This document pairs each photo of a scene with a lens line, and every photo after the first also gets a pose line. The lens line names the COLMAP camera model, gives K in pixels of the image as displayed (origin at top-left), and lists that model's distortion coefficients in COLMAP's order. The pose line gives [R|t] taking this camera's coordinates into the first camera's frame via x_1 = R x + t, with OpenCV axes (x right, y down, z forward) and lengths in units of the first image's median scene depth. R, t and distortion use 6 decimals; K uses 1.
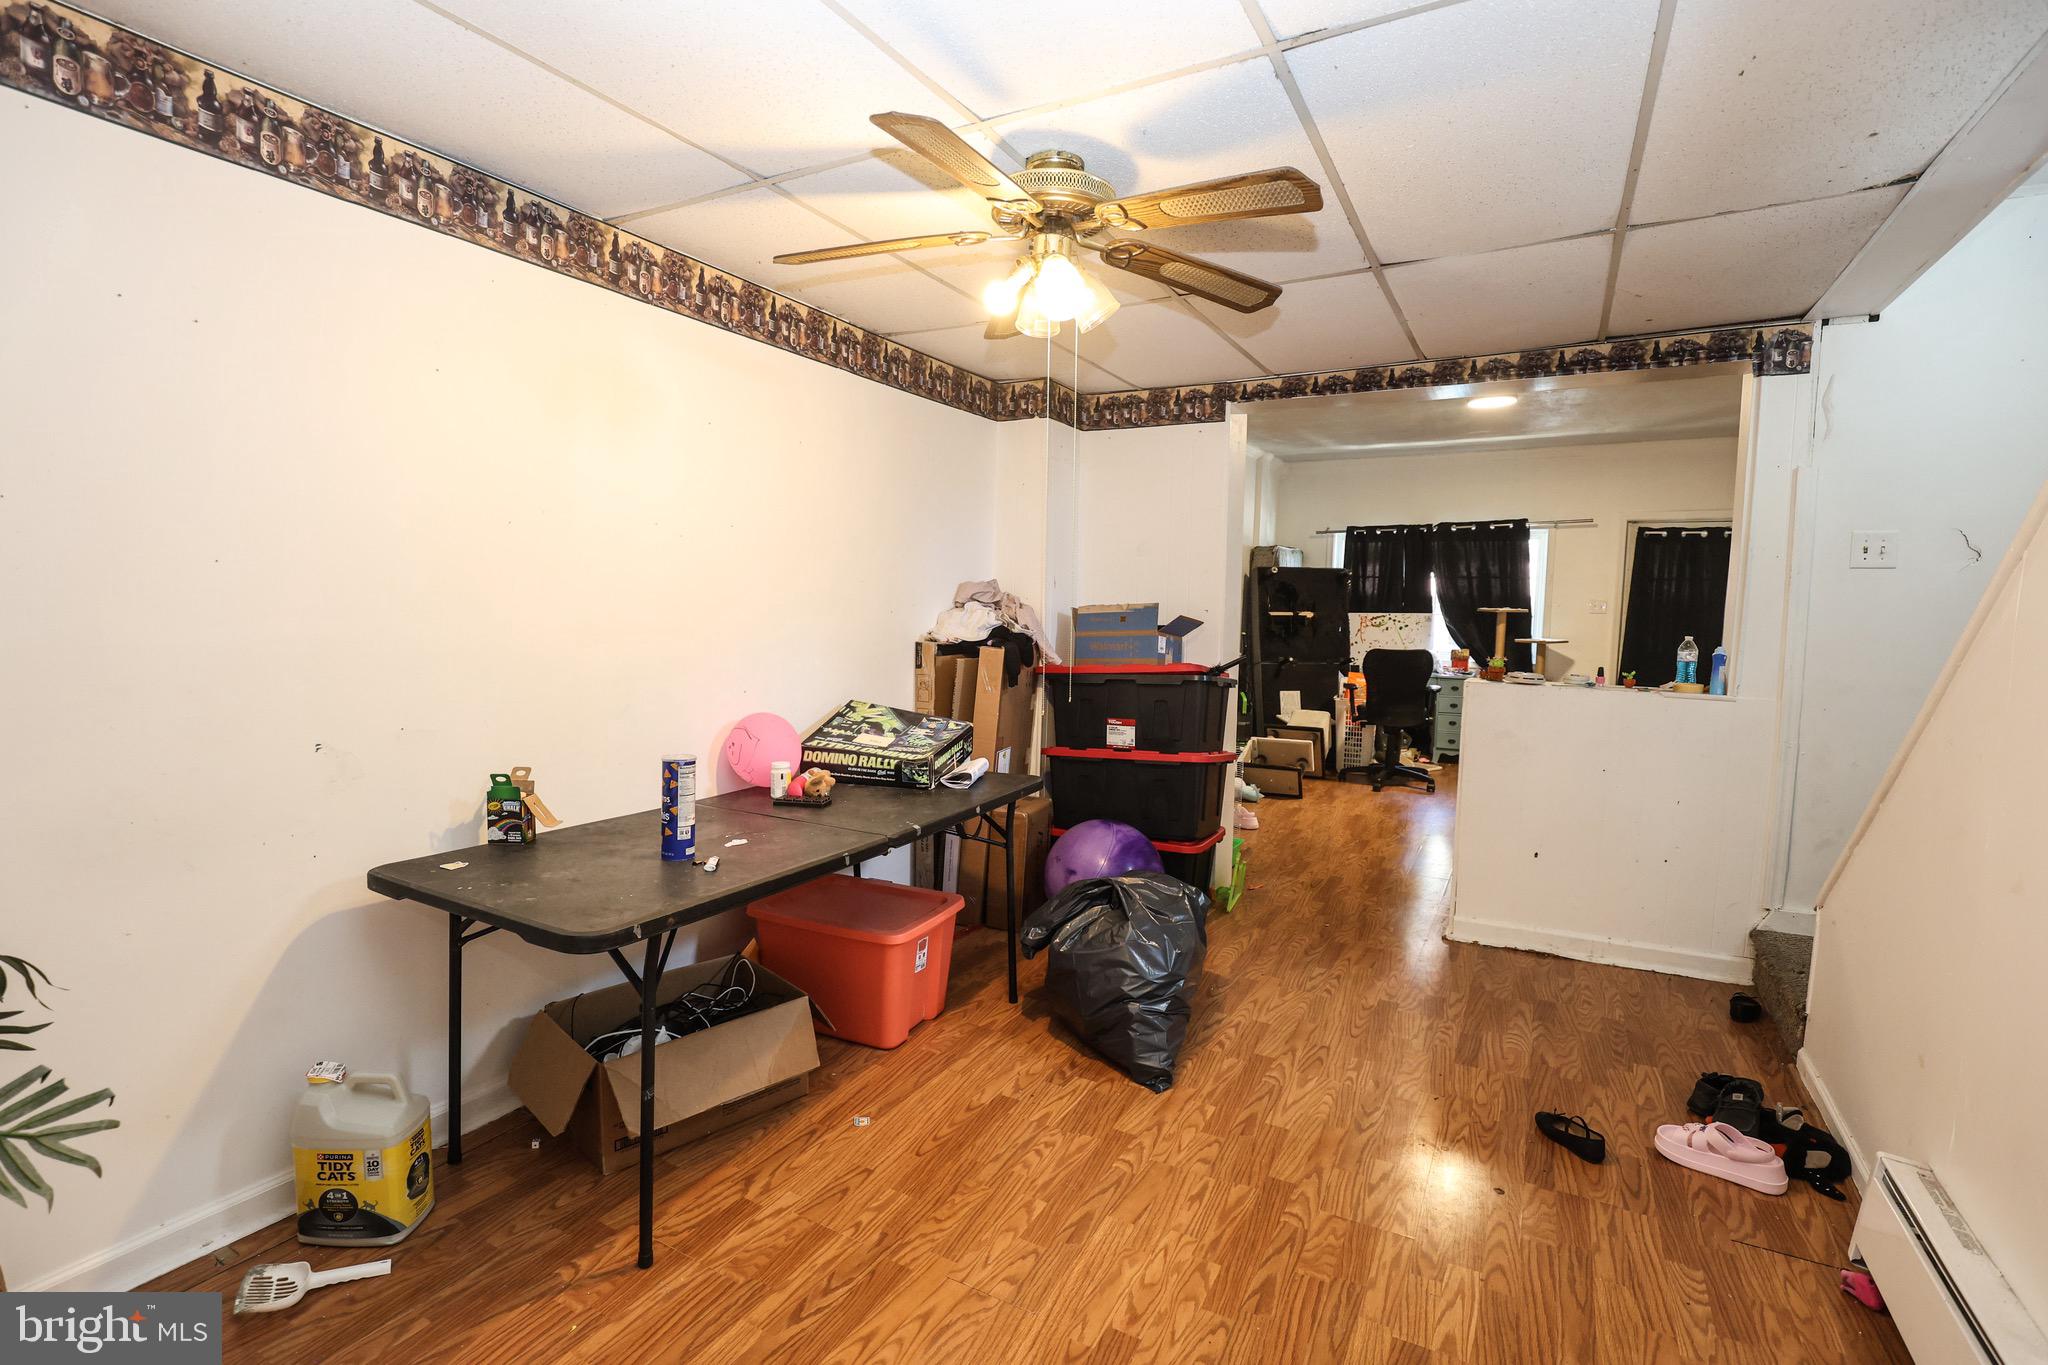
lens RADIAL K [[955.6, 0, 985.8], [0, 955.6, 709.8], [0, 0, 1]] dist [-0.043262, 0.000096]
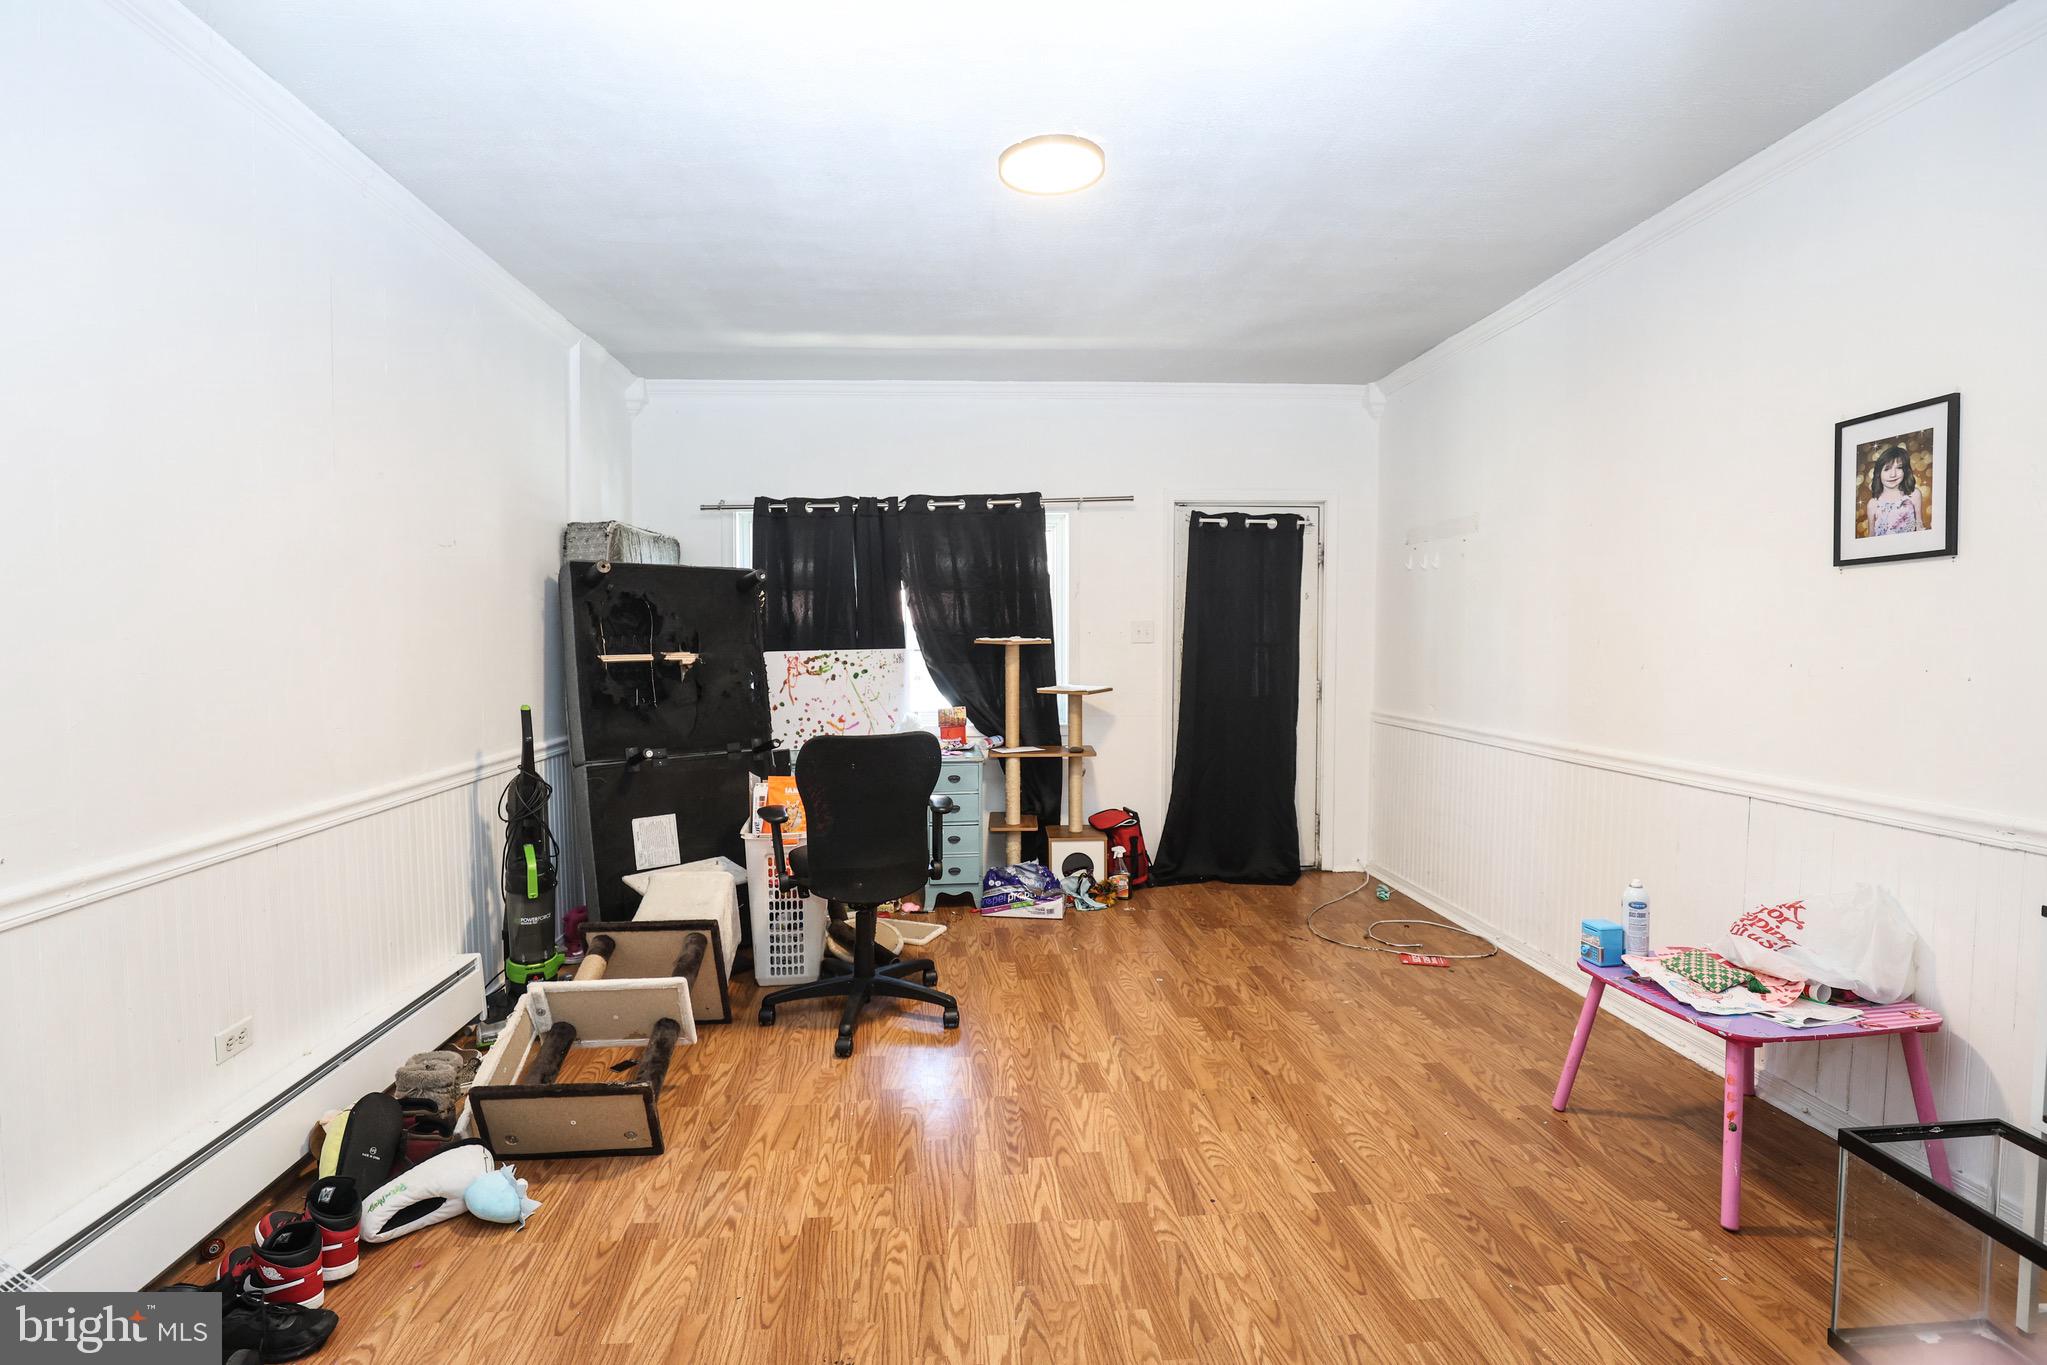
lens RADIAL K [[955.1, 0, 1023.4], [0, 955.1, 665.1], [0, 0, 1]] dist [-0.043262, 0.000096]
pose [[0.819709, -0.031551, 0.571911, 0.200611], [0.074605, 0.995857, -0.051991, -0.057696], [-0.567901, 0.085285, 0.818666, 0.493021]]
